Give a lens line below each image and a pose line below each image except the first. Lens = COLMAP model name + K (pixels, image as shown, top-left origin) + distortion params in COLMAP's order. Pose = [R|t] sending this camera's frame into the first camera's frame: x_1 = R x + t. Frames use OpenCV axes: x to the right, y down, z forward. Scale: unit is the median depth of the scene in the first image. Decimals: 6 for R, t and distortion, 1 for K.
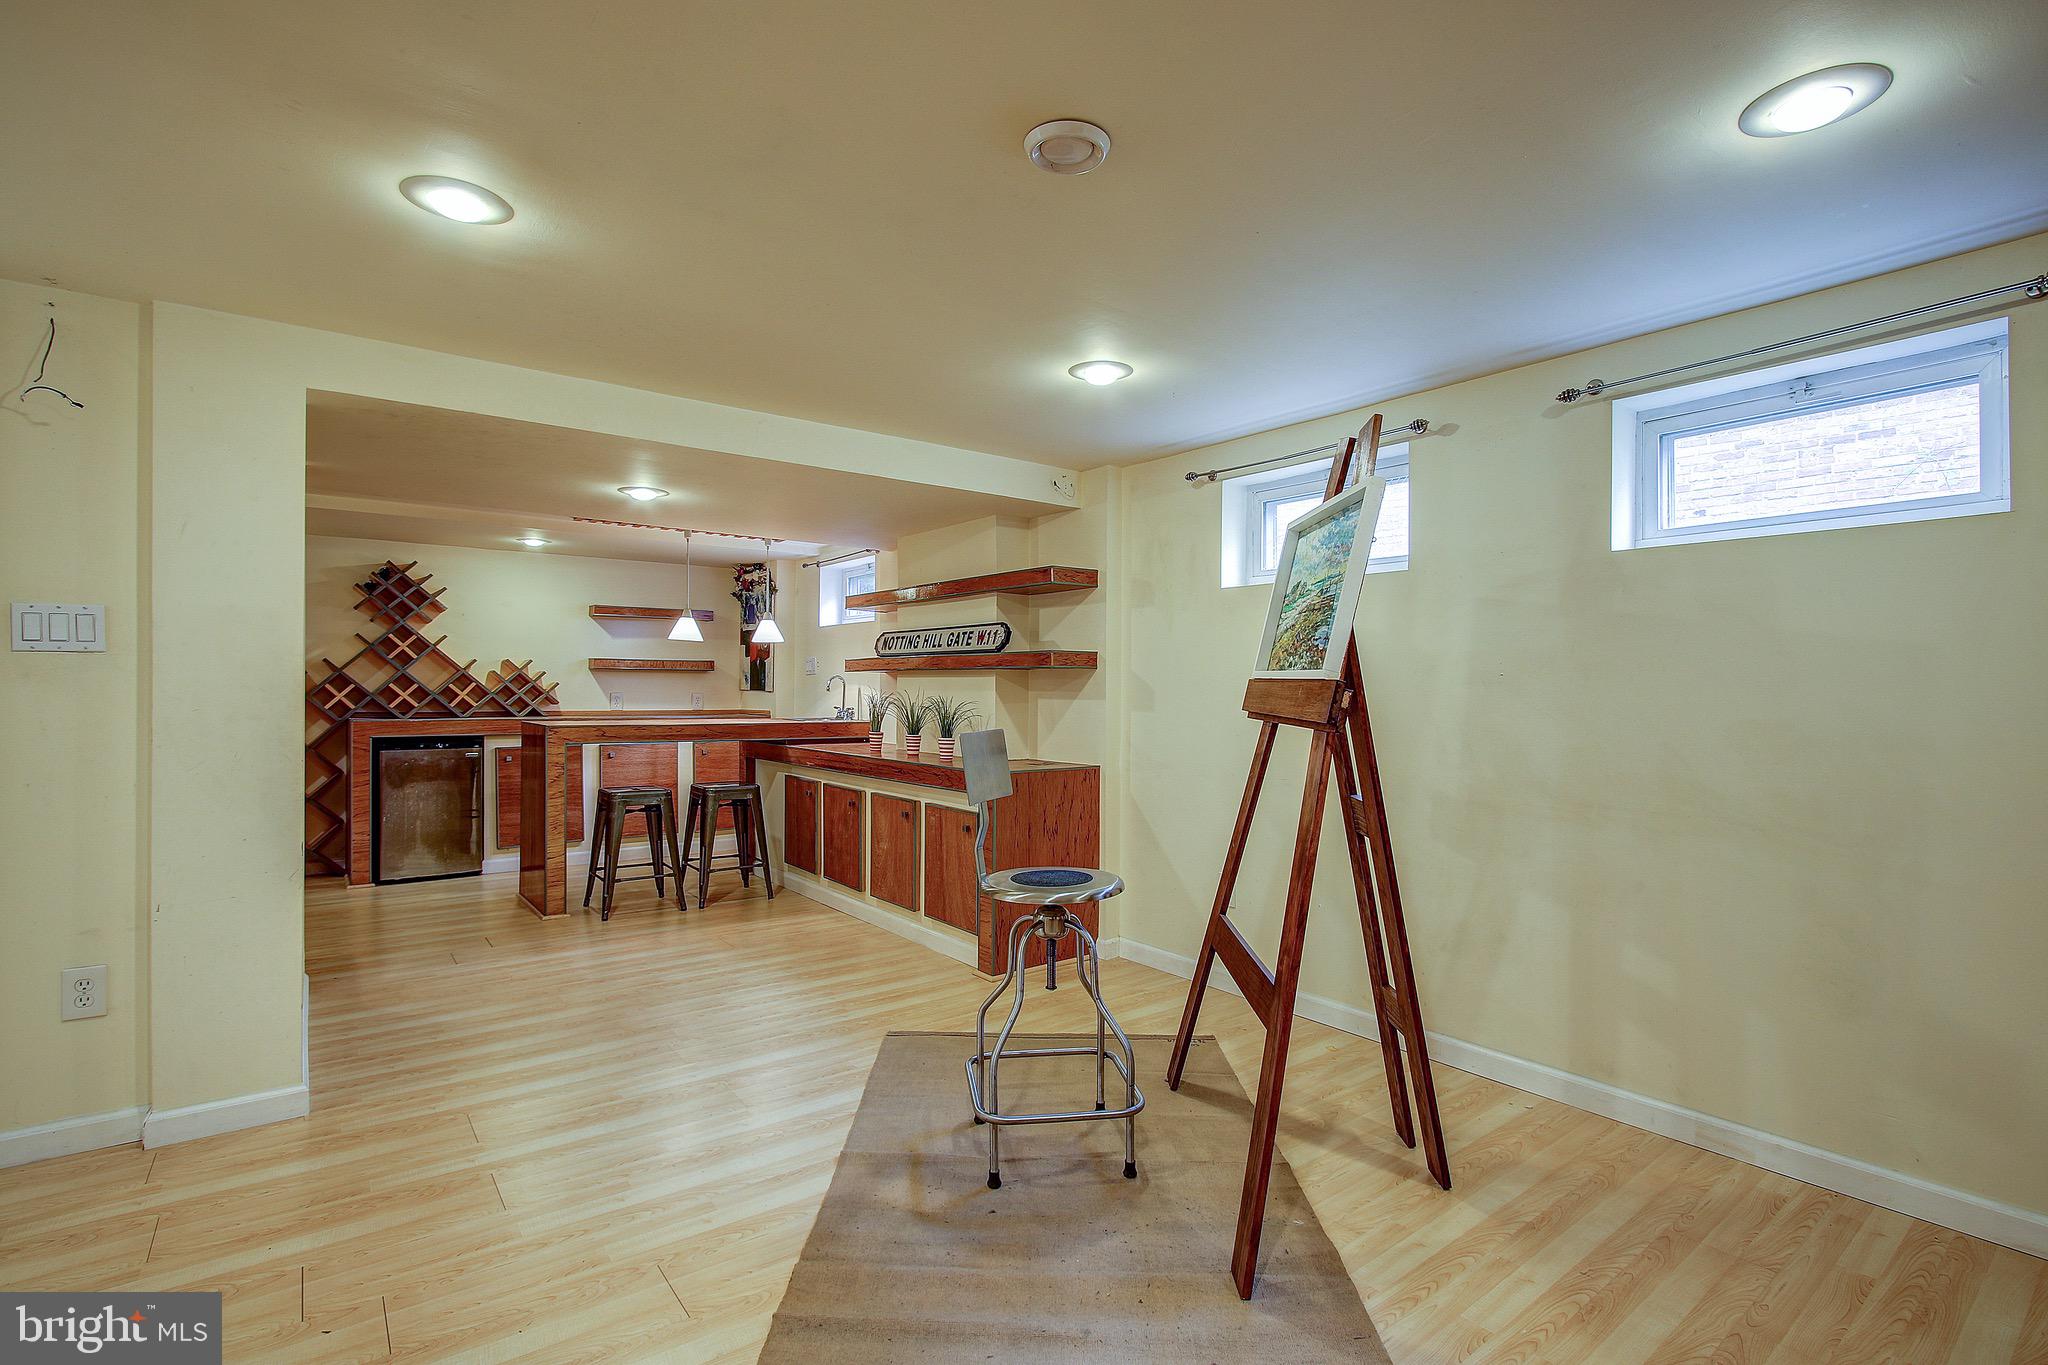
lens RADIAL K [[946.2, 0, 1013.6], [0, 946.2, 683.8], [0, 0, 1]] dist [-0.012743, 0.003359]
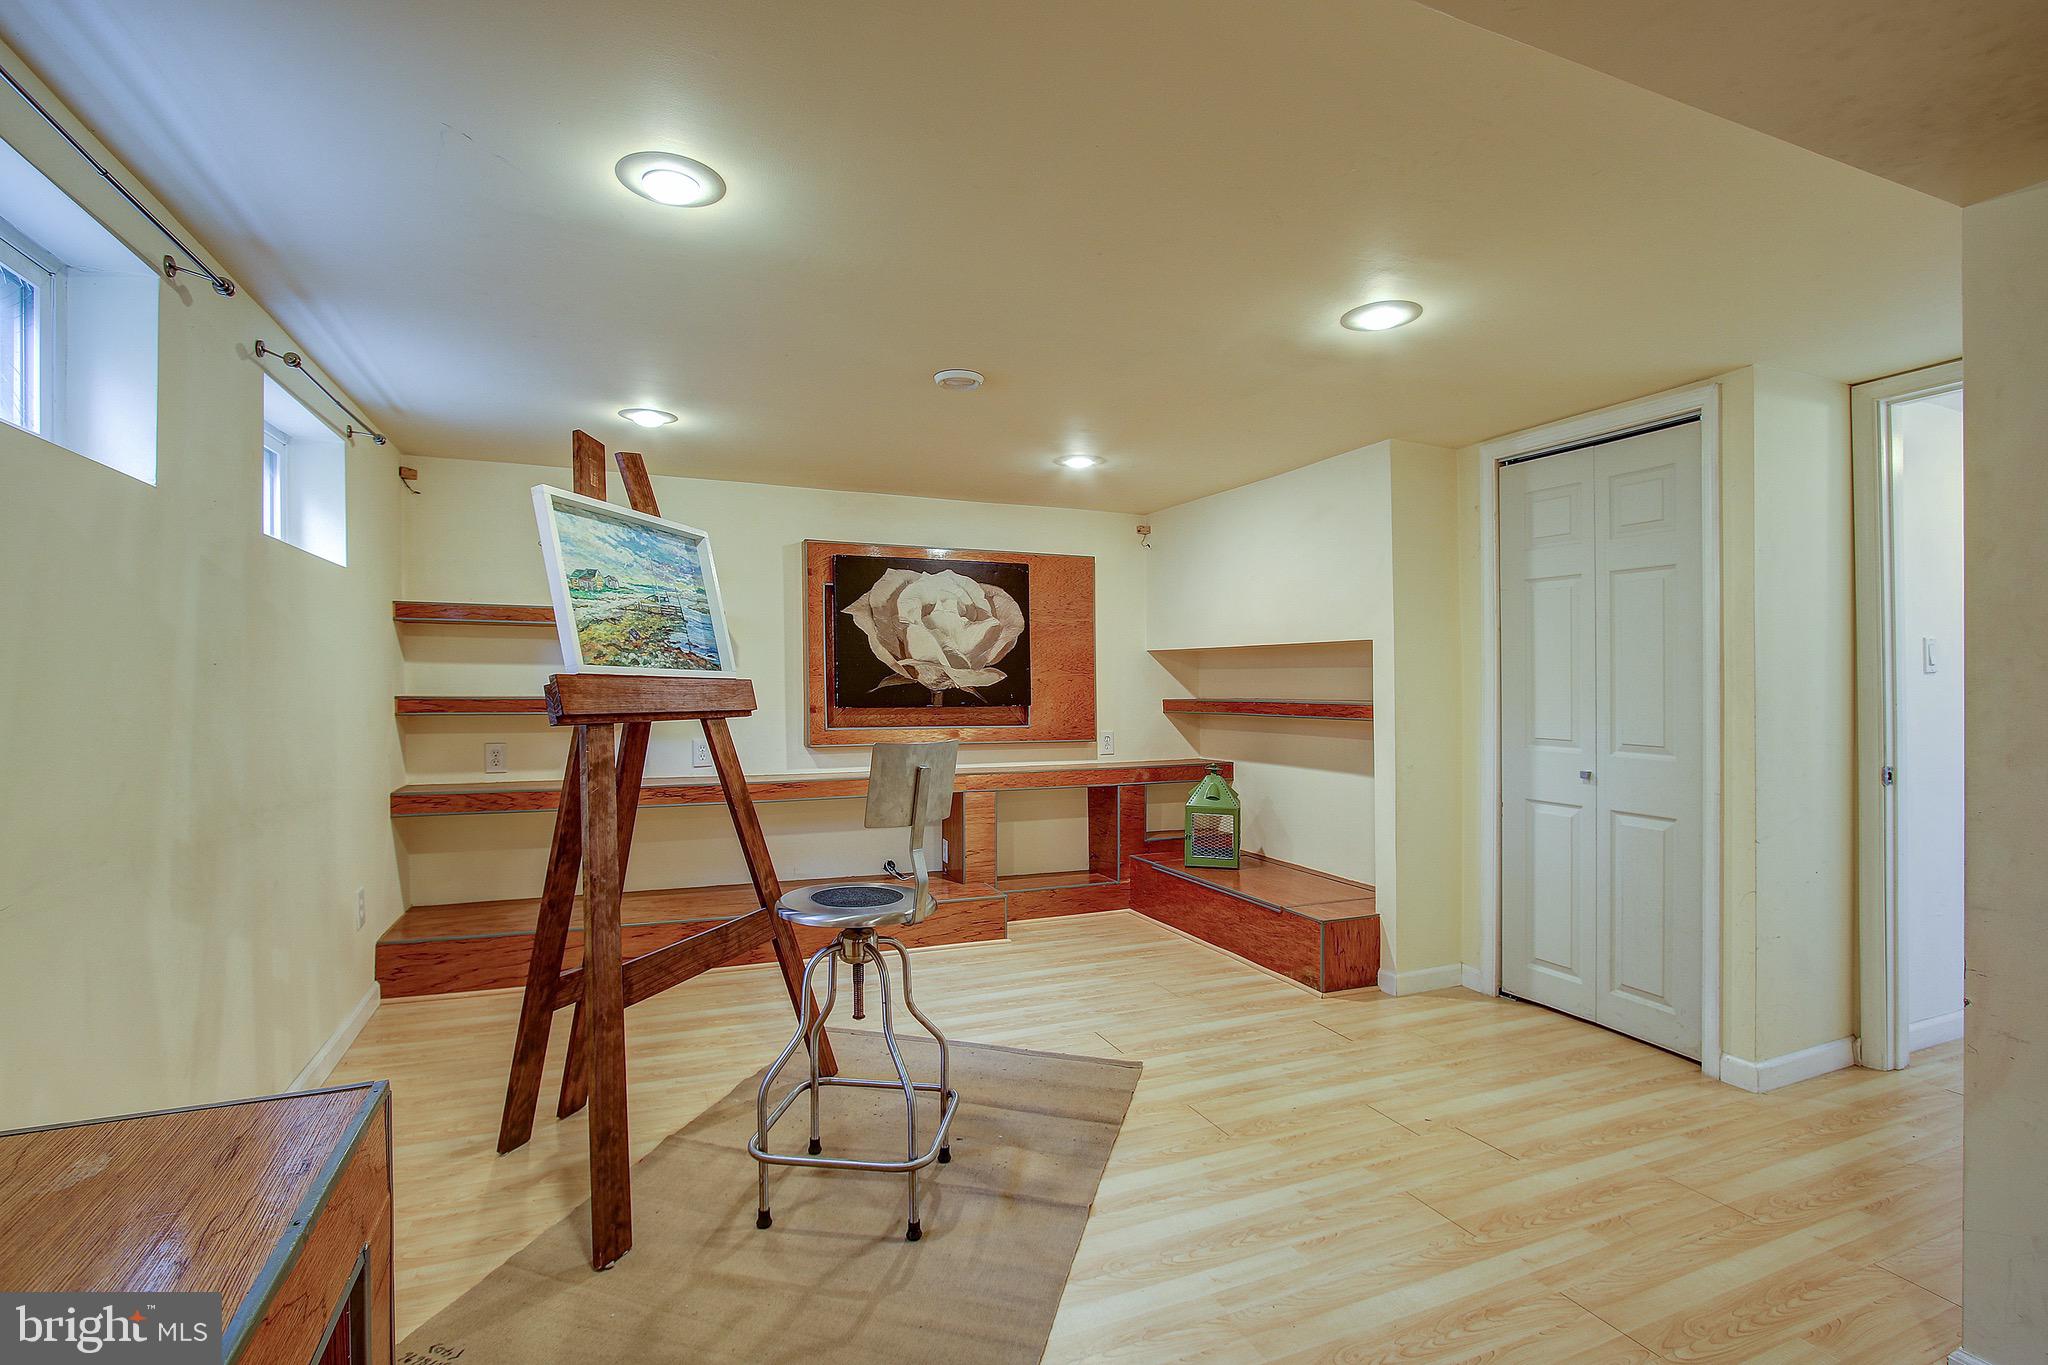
lens RADIAL K [[946.2, 0, 1022.3], [0, 946.2, 677.2], [0, 0, 1]] dist [-0.012743, 0.003359]
pose [[-0.967299, -0.006588, 0.253554, -0.368569], [-0.005295, 0.999969, 0.005782, -0.011224], [-0.253585, 0.004250, -0.967304, 2.000391]]
